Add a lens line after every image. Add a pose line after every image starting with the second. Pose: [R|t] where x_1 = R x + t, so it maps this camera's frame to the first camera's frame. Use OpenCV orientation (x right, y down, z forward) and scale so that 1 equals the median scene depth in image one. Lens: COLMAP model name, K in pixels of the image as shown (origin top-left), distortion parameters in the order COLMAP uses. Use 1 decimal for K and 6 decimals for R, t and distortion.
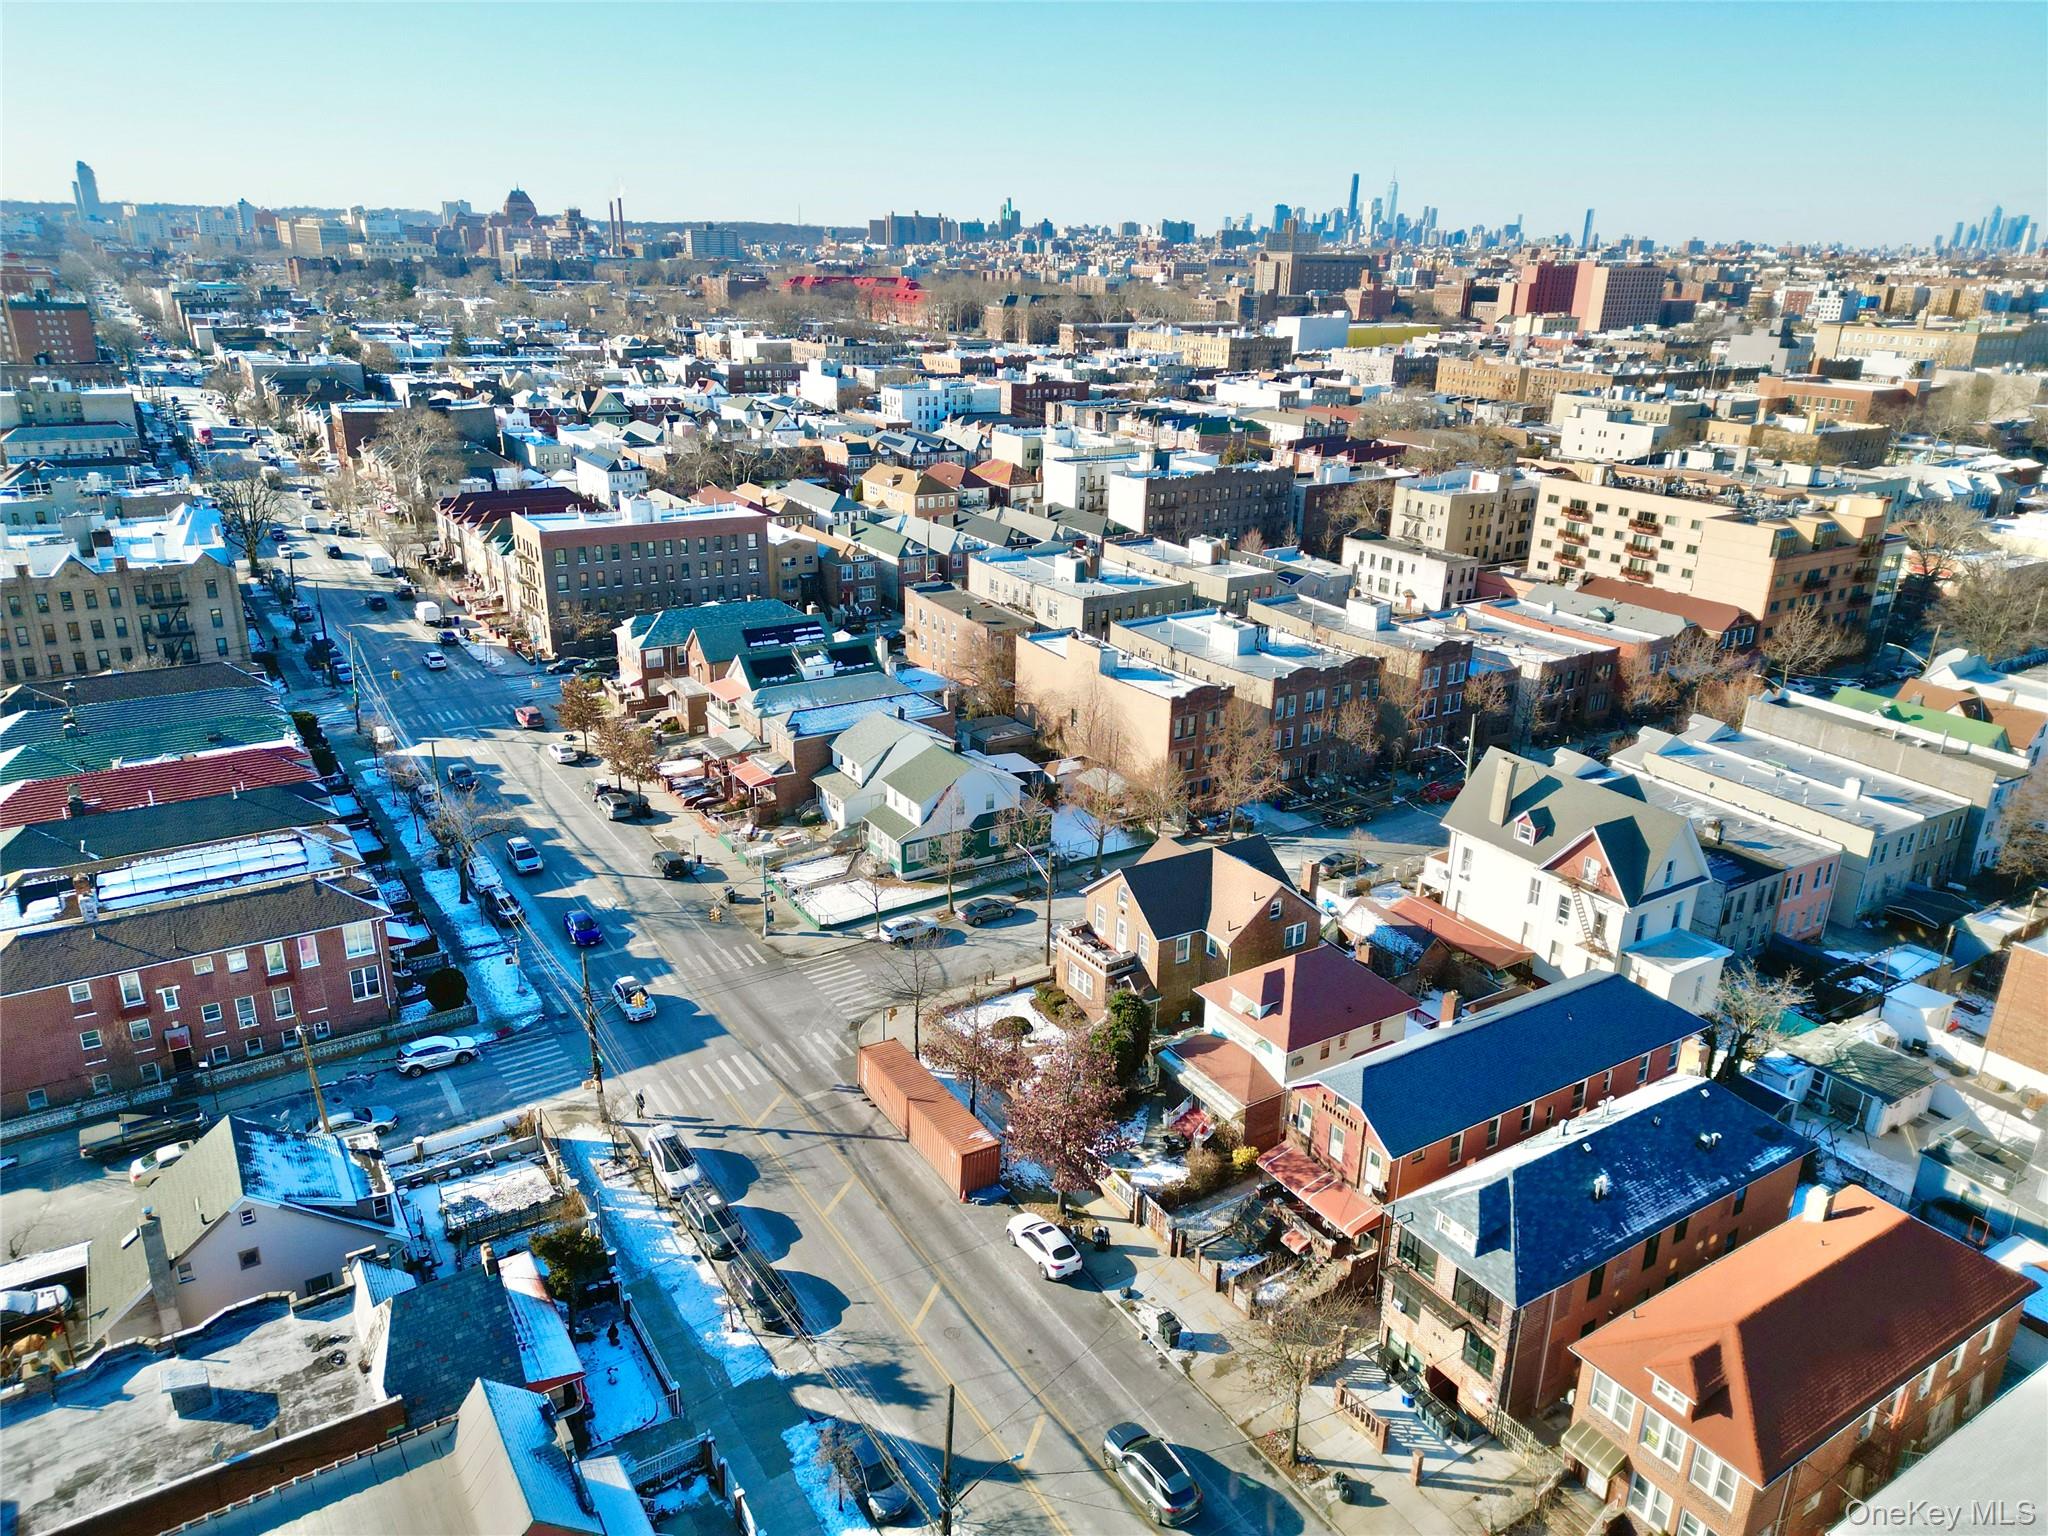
lens RADIAL K [[1422.8, 0, 1030.2], [0, 1422.8, 766.3], [0, 0, 1]] dist [0.059795, -0.000006]
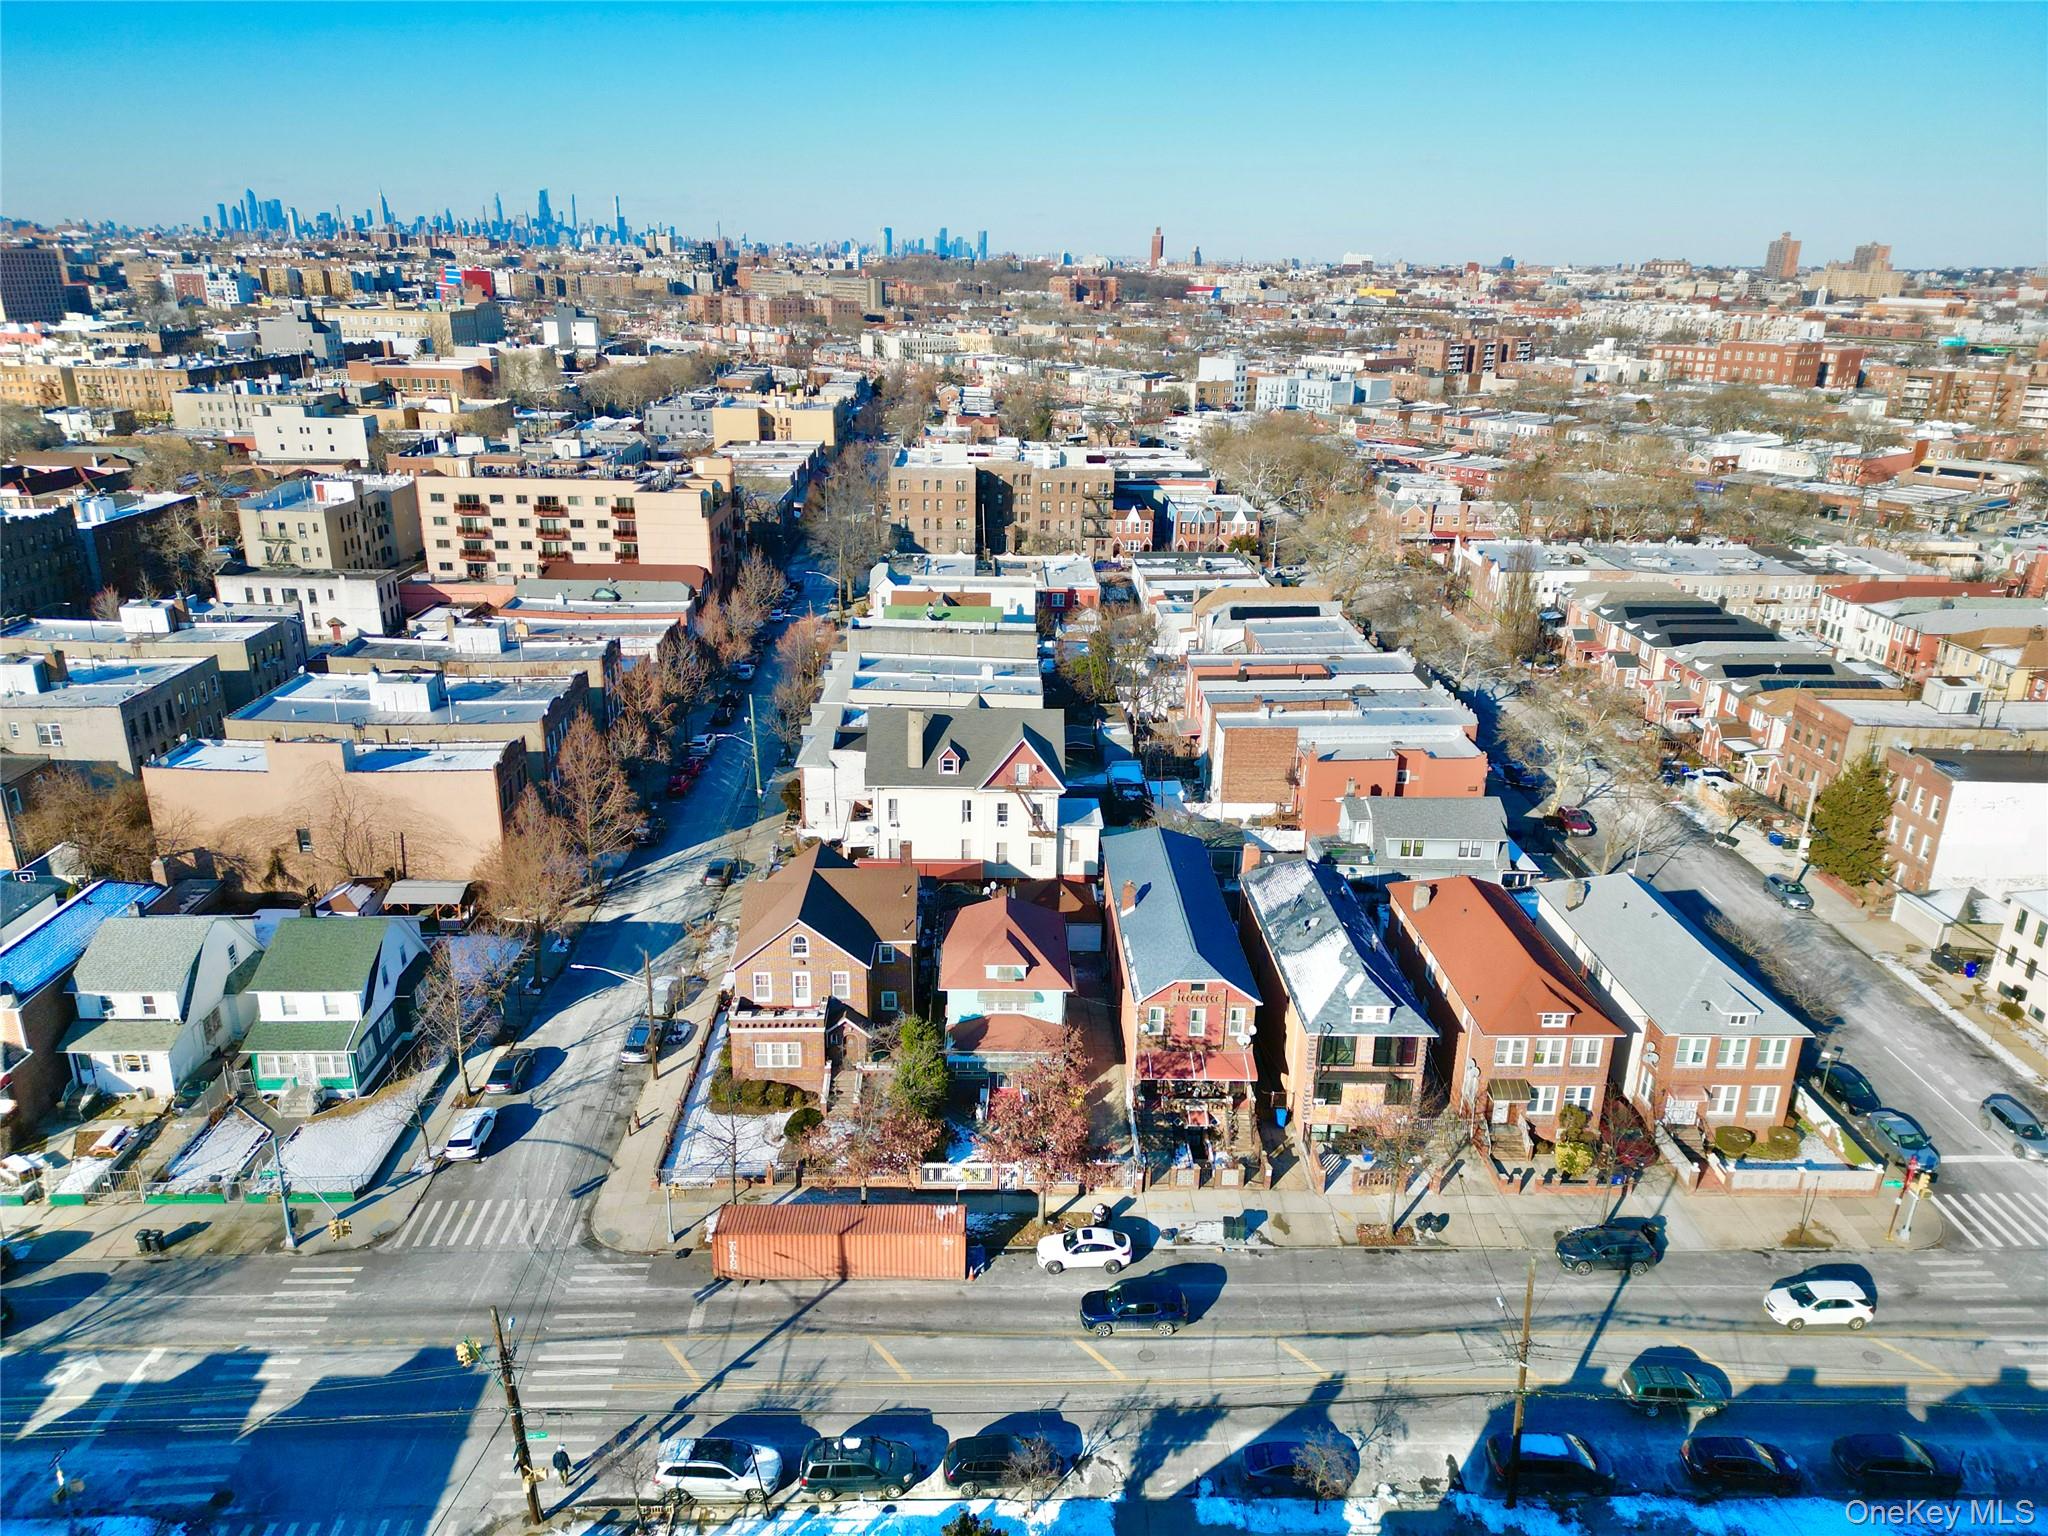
lens RADIAL K [[1422.8, 0, 1032.1], [0, 1422.8, 768.1], [0, 0, 1]] dist [0.059795, -0.000006]
pose [[0.514652, -0.299275, 0.803473, -0.387707], [0.289051, 0.942807, 0.166026, -0.087566], [-0.807207, 0.146799, 0.571723, 0.220761]]
